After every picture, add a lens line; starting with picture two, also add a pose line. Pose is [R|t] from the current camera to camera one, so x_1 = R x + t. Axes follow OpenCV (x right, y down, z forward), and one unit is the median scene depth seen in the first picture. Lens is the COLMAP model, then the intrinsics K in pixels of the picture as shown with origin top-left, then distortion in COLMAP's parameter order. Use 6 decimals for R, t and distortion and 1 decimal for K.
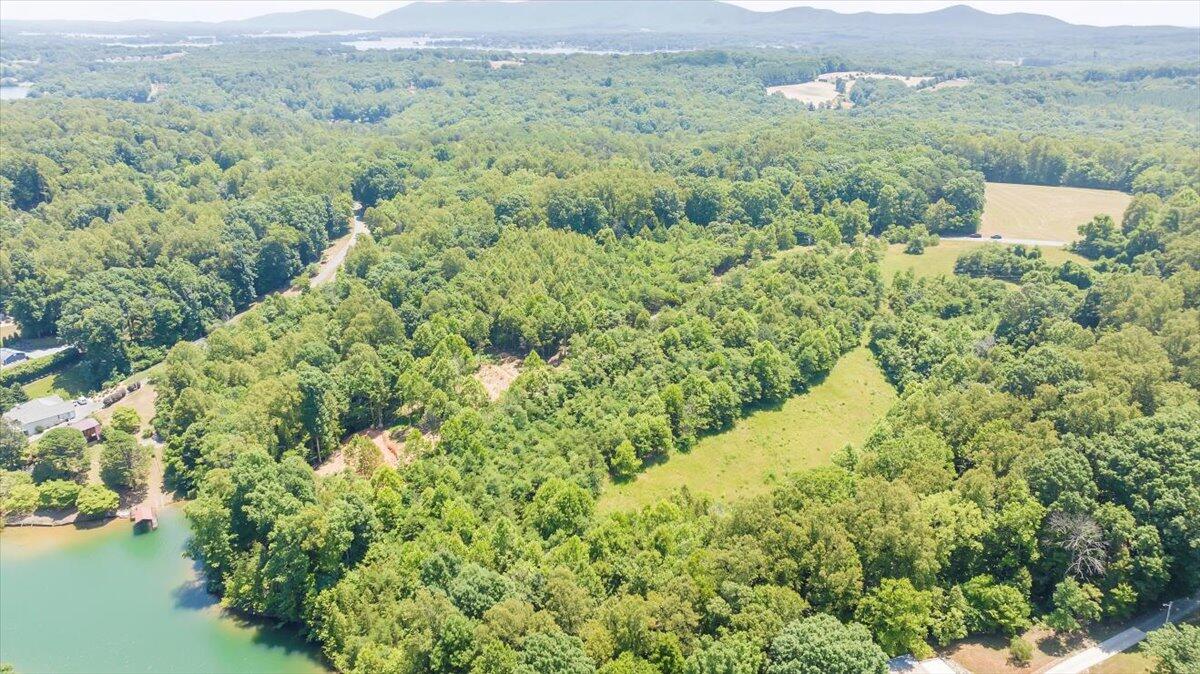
lens RADIAL K [[854.0, 0, 600.0], [0, 854.0, 337.0], [0, 0, 1]] dist [-0.032799, 0.025085]
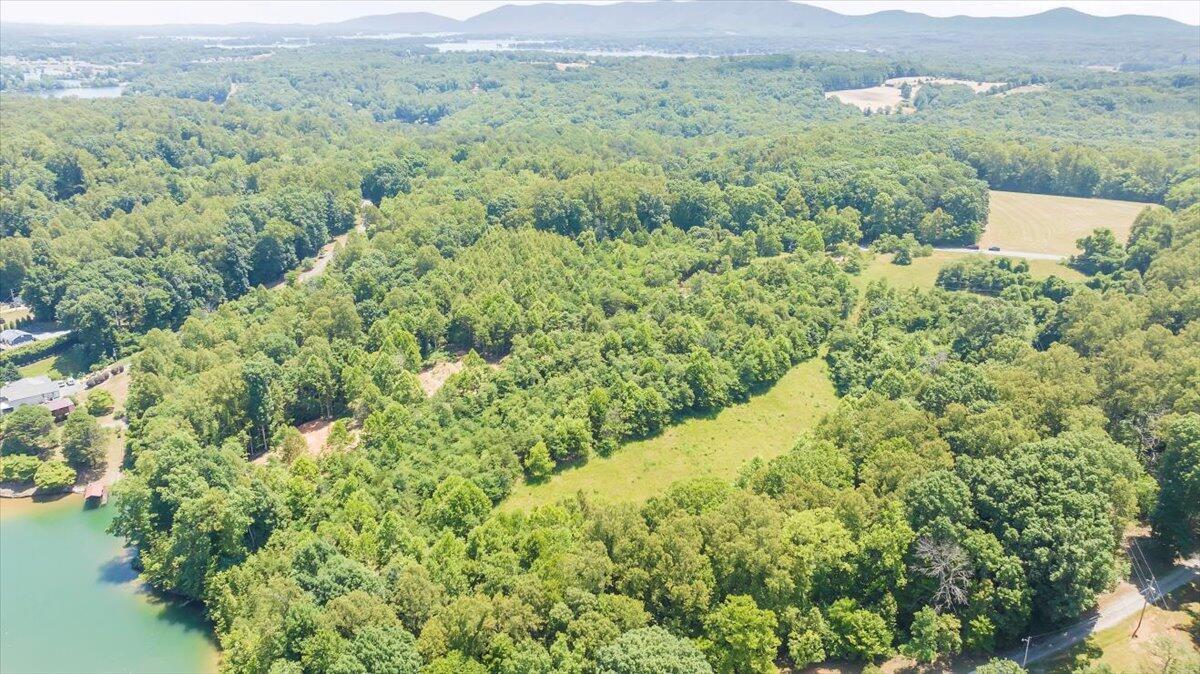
lens RADIAL K [[854.0, 0, 600.0], [0, 854.0, 337.0], [0, 0, 1]] dist [-0.032799, 0.025085]
pose [[0.995031, 0.034809, -0.093286, 0.144667], [-0.035108, 0.999382, -0.001567, -0.002012], [0.093174, 0.004834, 0.995638, 0.008097]]
